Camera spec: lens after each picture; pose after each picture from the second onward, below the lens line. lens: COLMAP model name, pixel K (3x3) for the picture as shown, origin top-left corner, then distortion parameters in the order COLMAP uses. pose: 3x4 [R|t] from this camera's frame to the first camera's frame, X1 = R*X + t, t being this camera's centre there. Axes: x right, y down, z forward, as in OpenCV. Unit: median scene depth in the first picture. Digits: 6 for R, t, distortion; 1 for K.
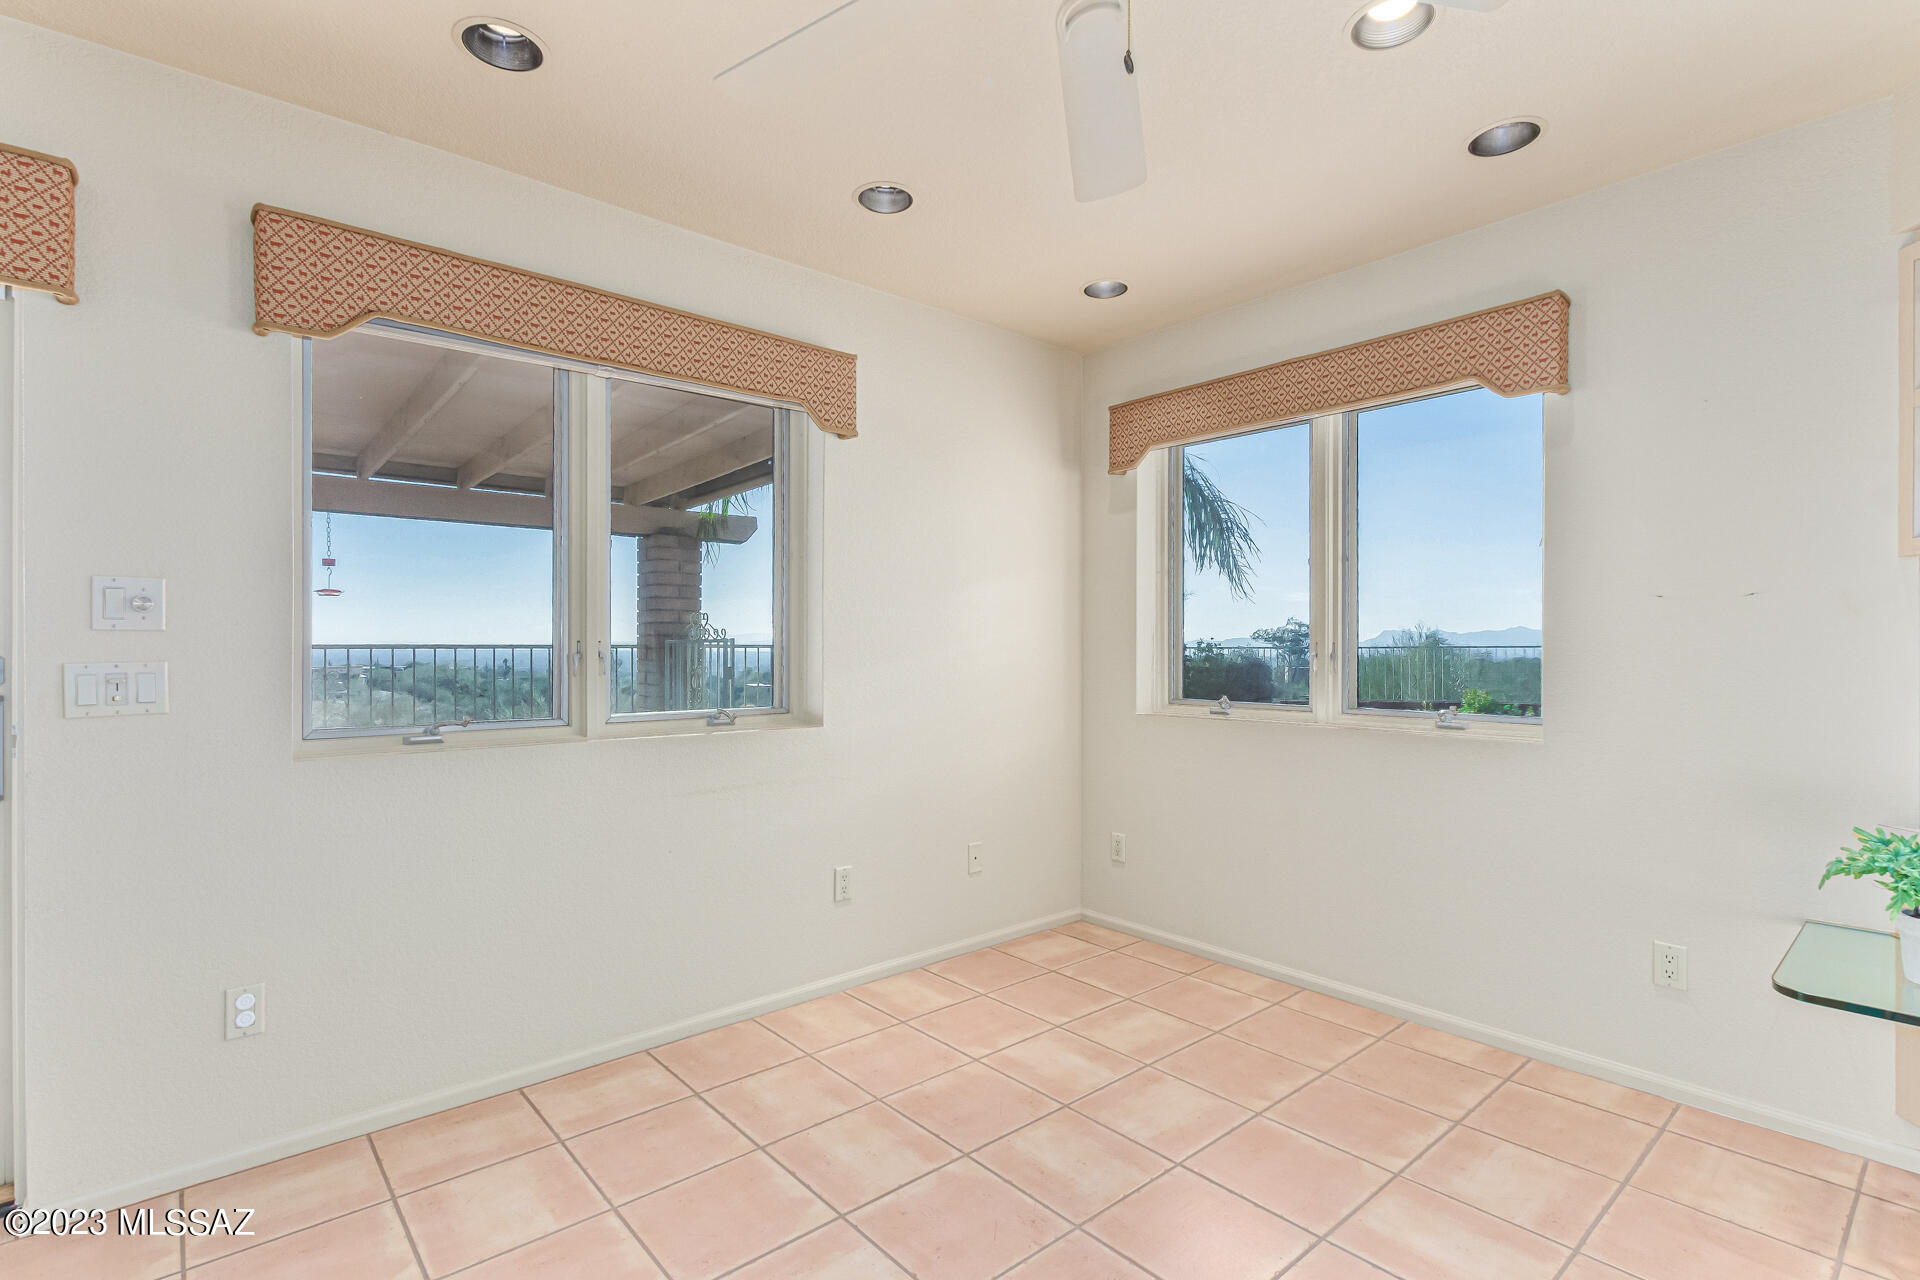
lens RADIAL K [[893.8, 0, 974.4], [0, 893.8, 644.5], [0, 0, 1]] dist [0.001545, 0.000389]
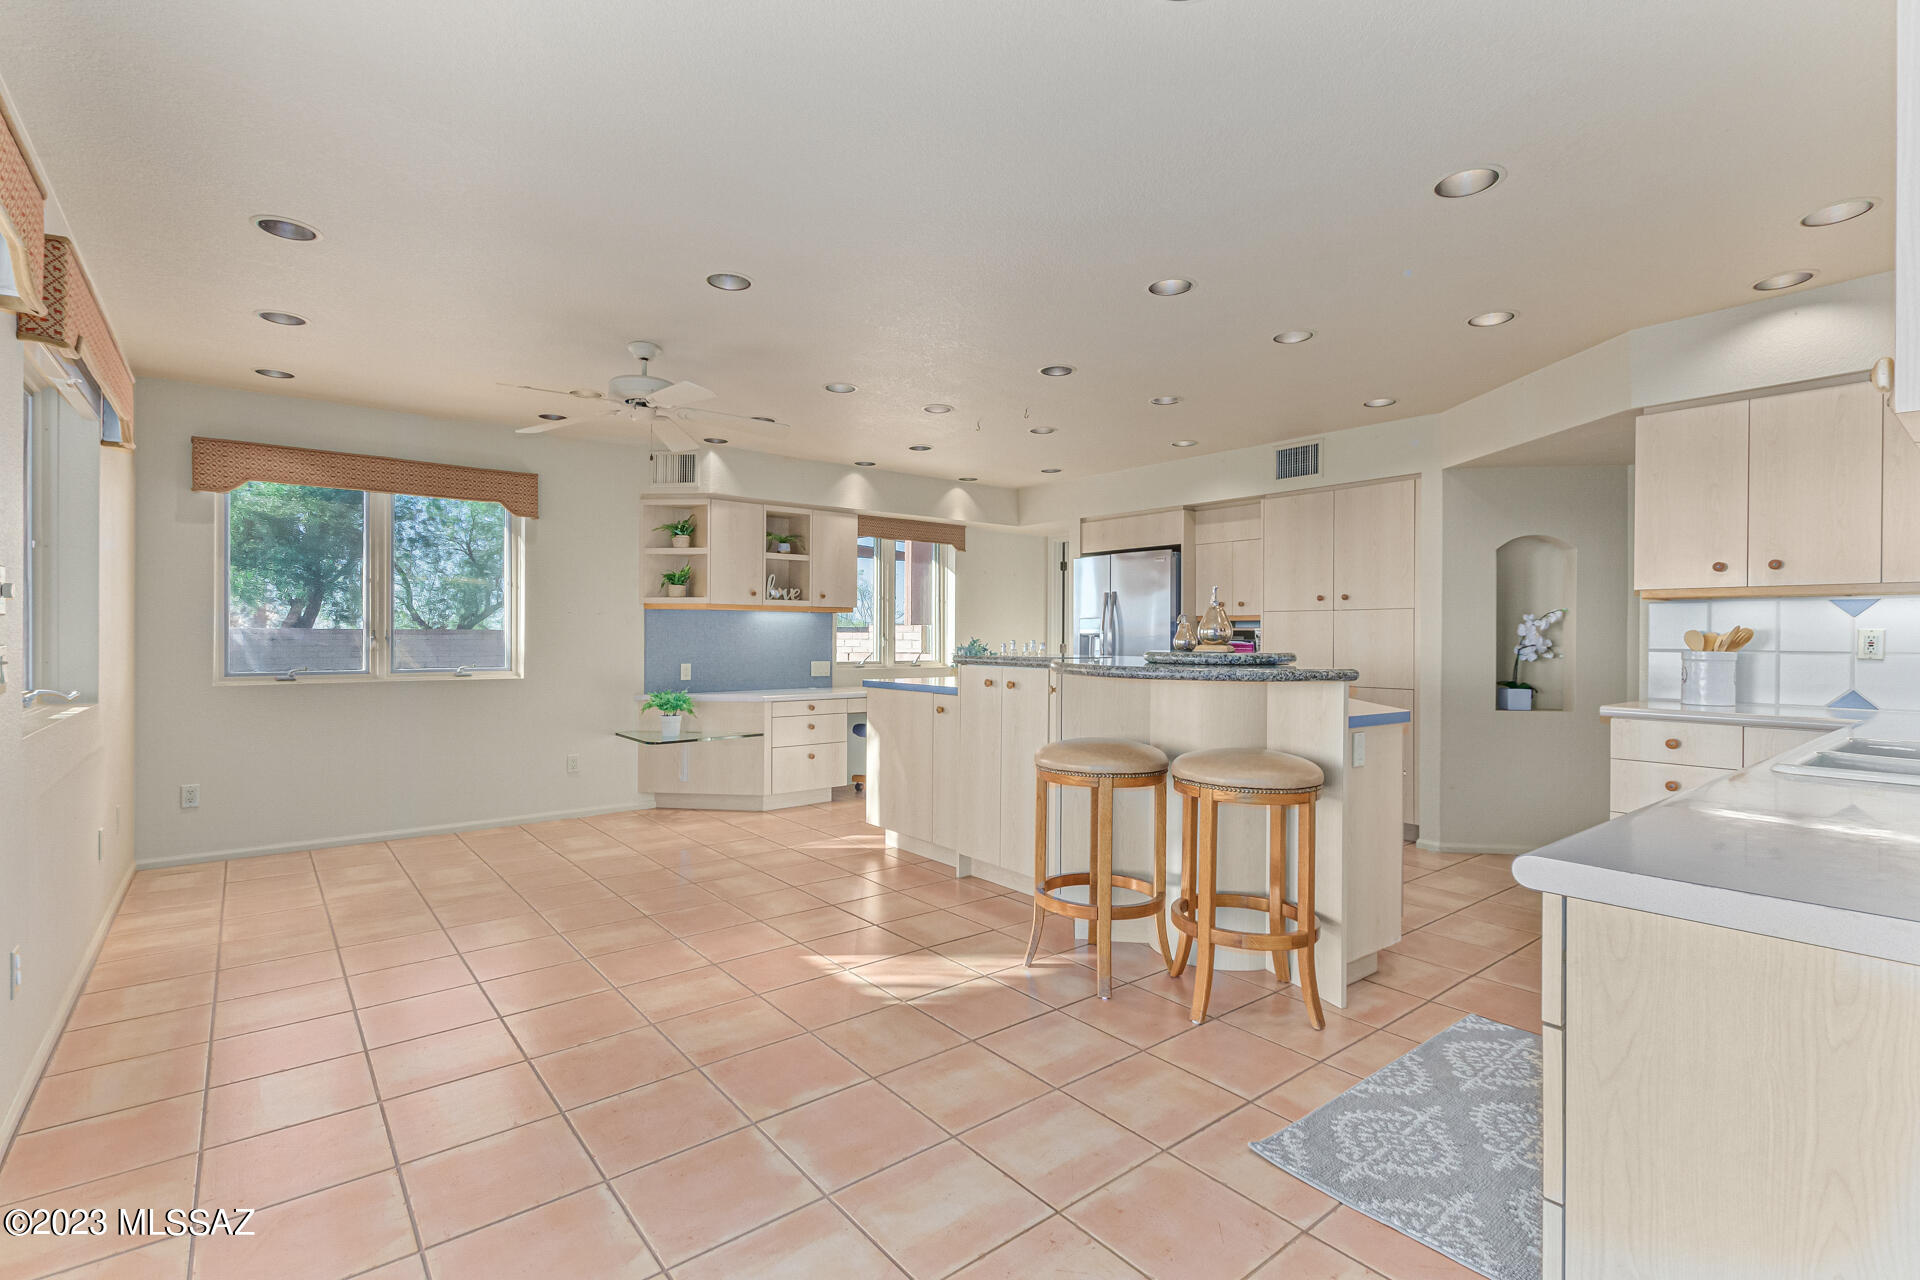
lens RADIAL K [[893.8, 0, 943.2], [0, 893.8, 638.1], [0, 0, 1]] dist [0.001545, 0.000389]
pose [[0.052514, -0.002251, 0.998618, -1.178049], [-0.007425, 0.999969, 0.002644, -0.000184], [-0.998593, -0.007553, 0.052495, -0.103413]]
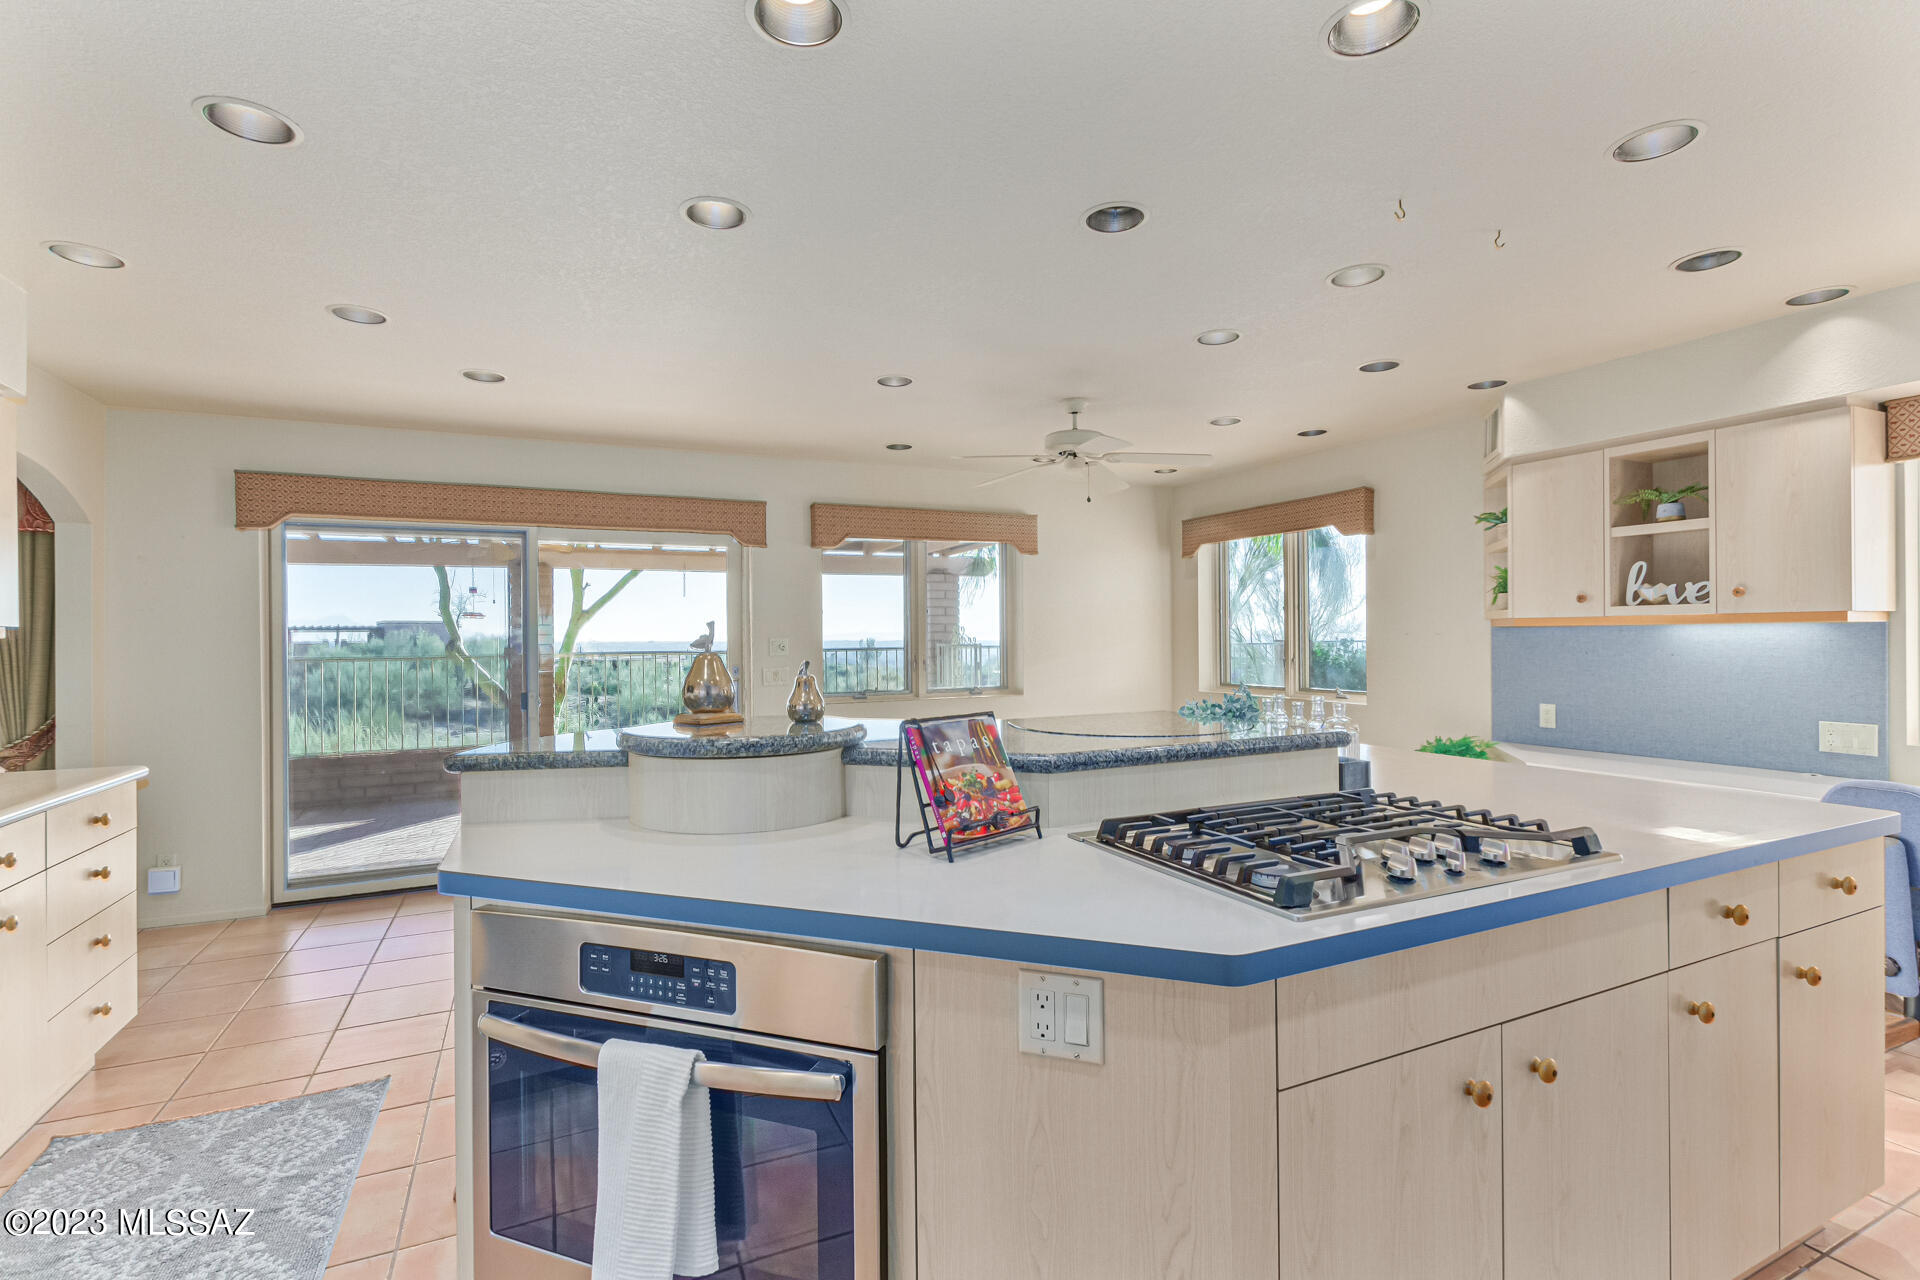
lens RADIAL K [[893.8, 0, 959.2], [0, 893.8, 626.0], [0, 0, 1]] dist [0.001545, 0.000389]
pose [[0.959110, -0.012260, -0.282767, 0.258731], [0.010428, 0.999914, -0.007984, -0.050279], [0.282841, 0.004709, 0.959155, -0.968028]]
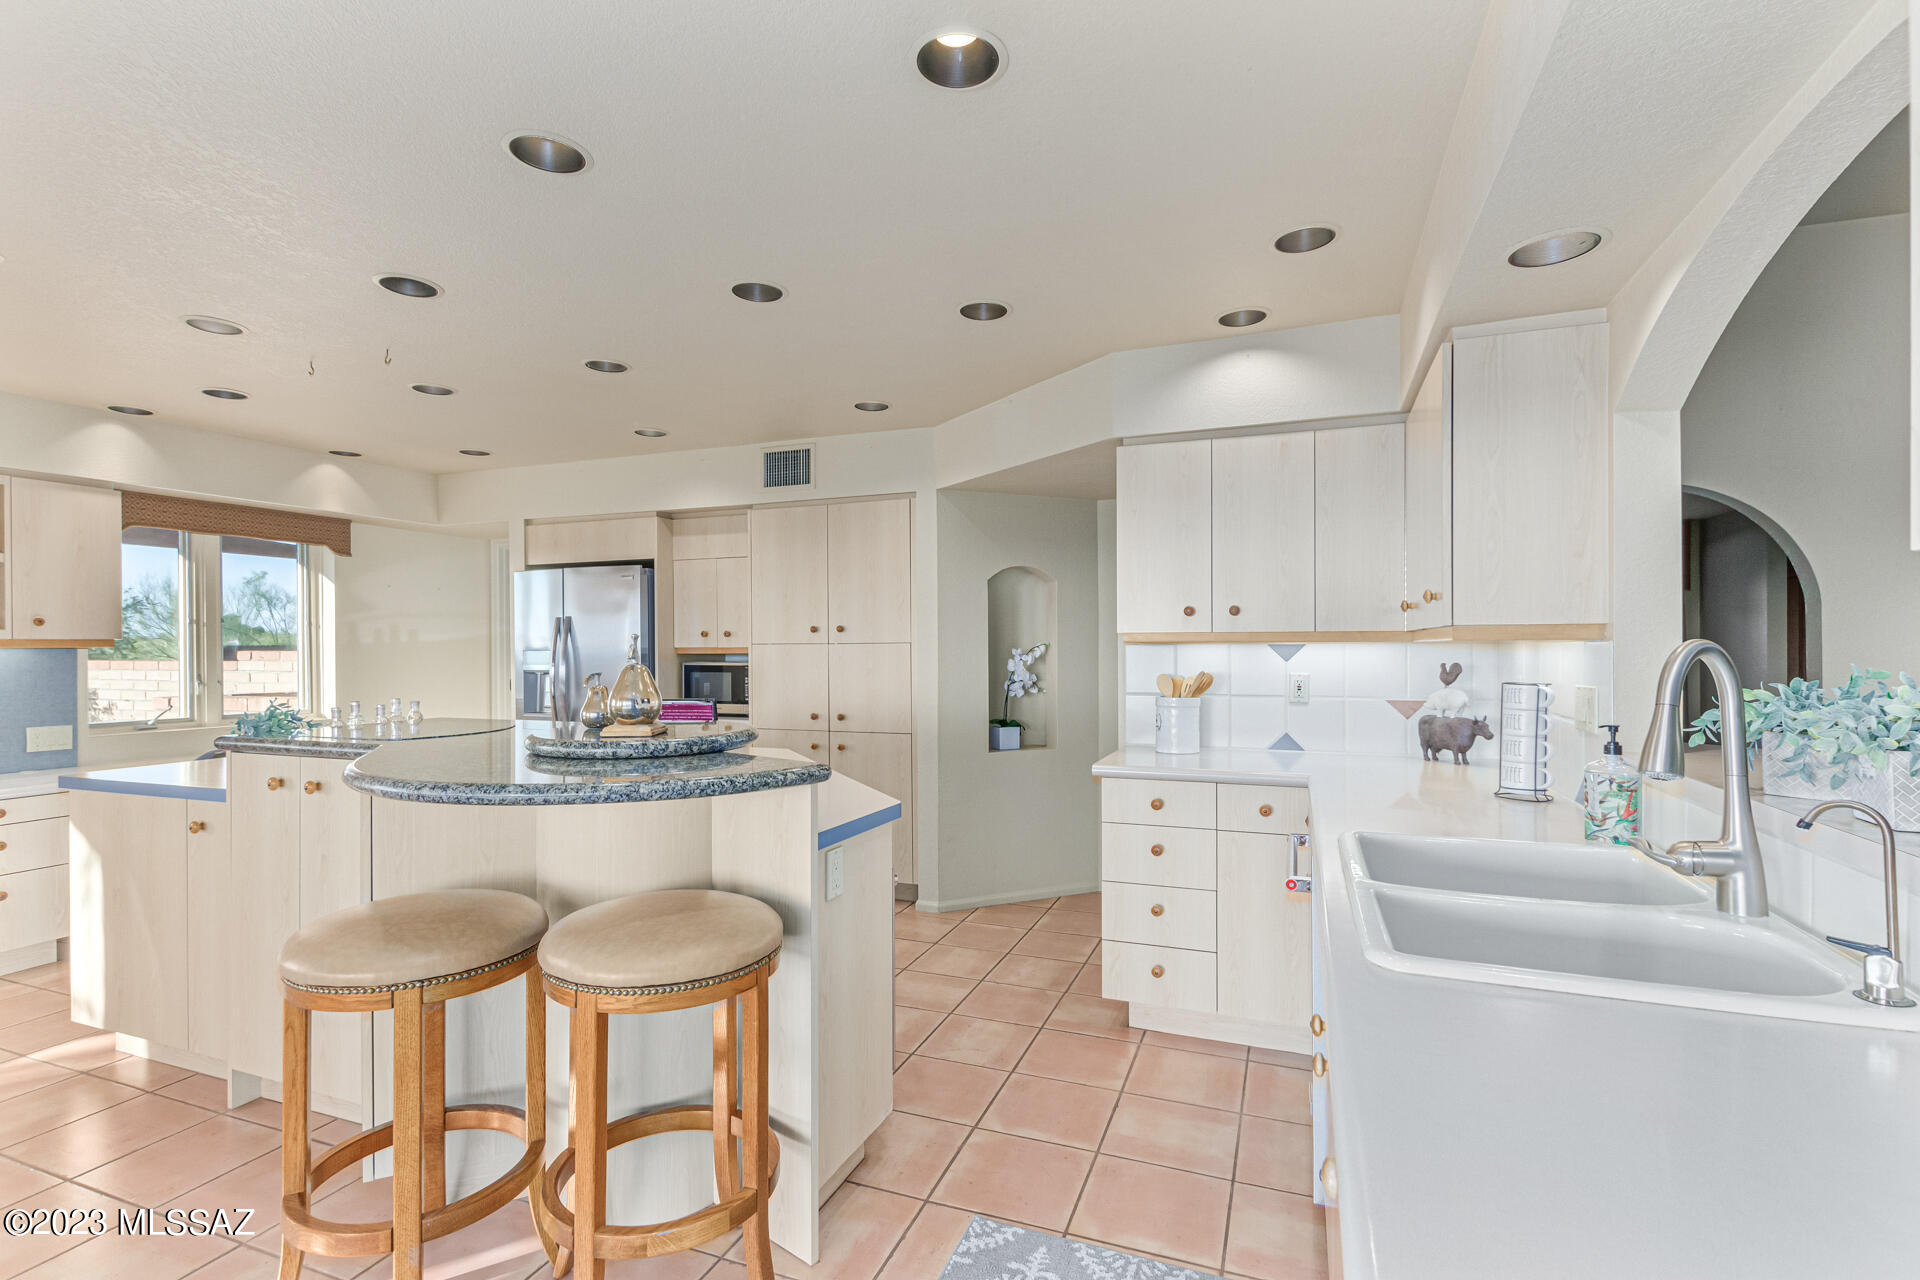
lens RADIAL K [[893.8, 0, 967.2], [0, 893.8, 651.8], [0, 0, 1]] dist [0.001545, 0.000389]
pose [[-0.467678, -0.005375, 0.883882, -0.837054], [0.002706, 0.999968, 0.007512, -0.052826], [-0.883895, 0.005905, -0.467649, -0.274562]]
